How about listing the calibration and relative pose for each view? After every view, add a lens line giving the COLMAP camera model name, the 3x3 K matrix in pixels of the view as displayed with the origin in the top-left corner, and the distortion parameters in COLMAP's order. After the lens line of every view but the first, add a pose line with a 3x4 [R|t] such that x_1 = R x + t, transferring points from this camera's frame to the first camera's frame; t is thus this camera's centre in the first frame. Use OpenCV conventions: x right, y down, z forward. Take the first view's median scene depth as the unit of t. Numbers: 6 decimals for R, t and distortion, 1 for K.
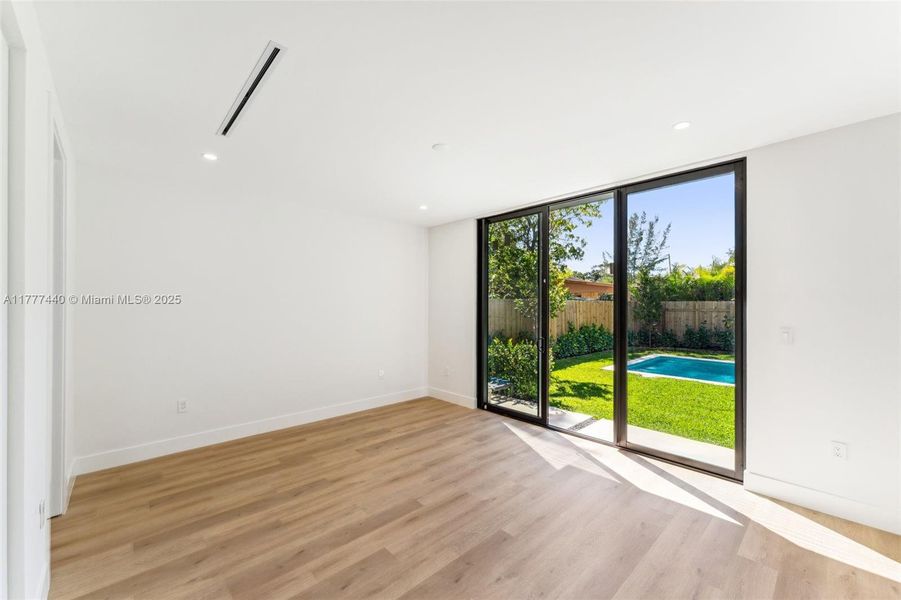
lens RADIAL K [[357.6, 0, 452.5], [0, 357.6, 304.8], [0, 0, 1]] dist [0.000251, -0.000006]
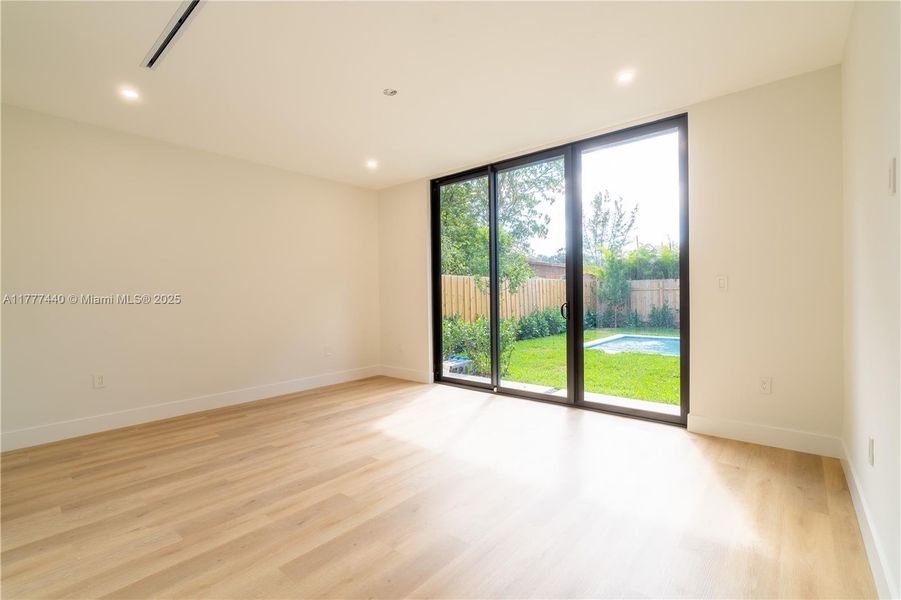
lens RADIAL K [[405.8, 0, 448.9], [0, 405.8, 301.7], [0, 0, 1]] dist [-0.004444, -0.000099]
pose [[0.994140, -0.015466, 0.106992, -0.002710], [0.013776, 0.999769, 0.016525, 0.100071], [-0.107223, -0.014954, 0.994123, -0.097221]]
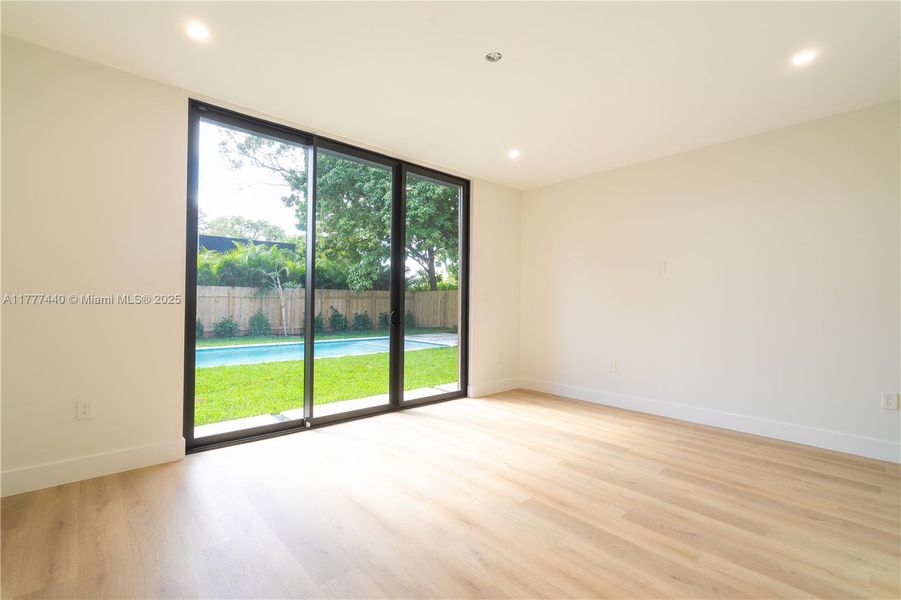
lens RADIAL K [[411.1, 0, 447.4], [0, 411.1, 291.2], [0, 0, 1]] dist [-0.000441, 0.000183]
pose [[0.018138, 0.023618, 0.999557, -0.904273], [-0.008924, 0.999685, -0.023459, 0.099416], [-0.999796, -0.008494, 0.018343, 1.032455]]
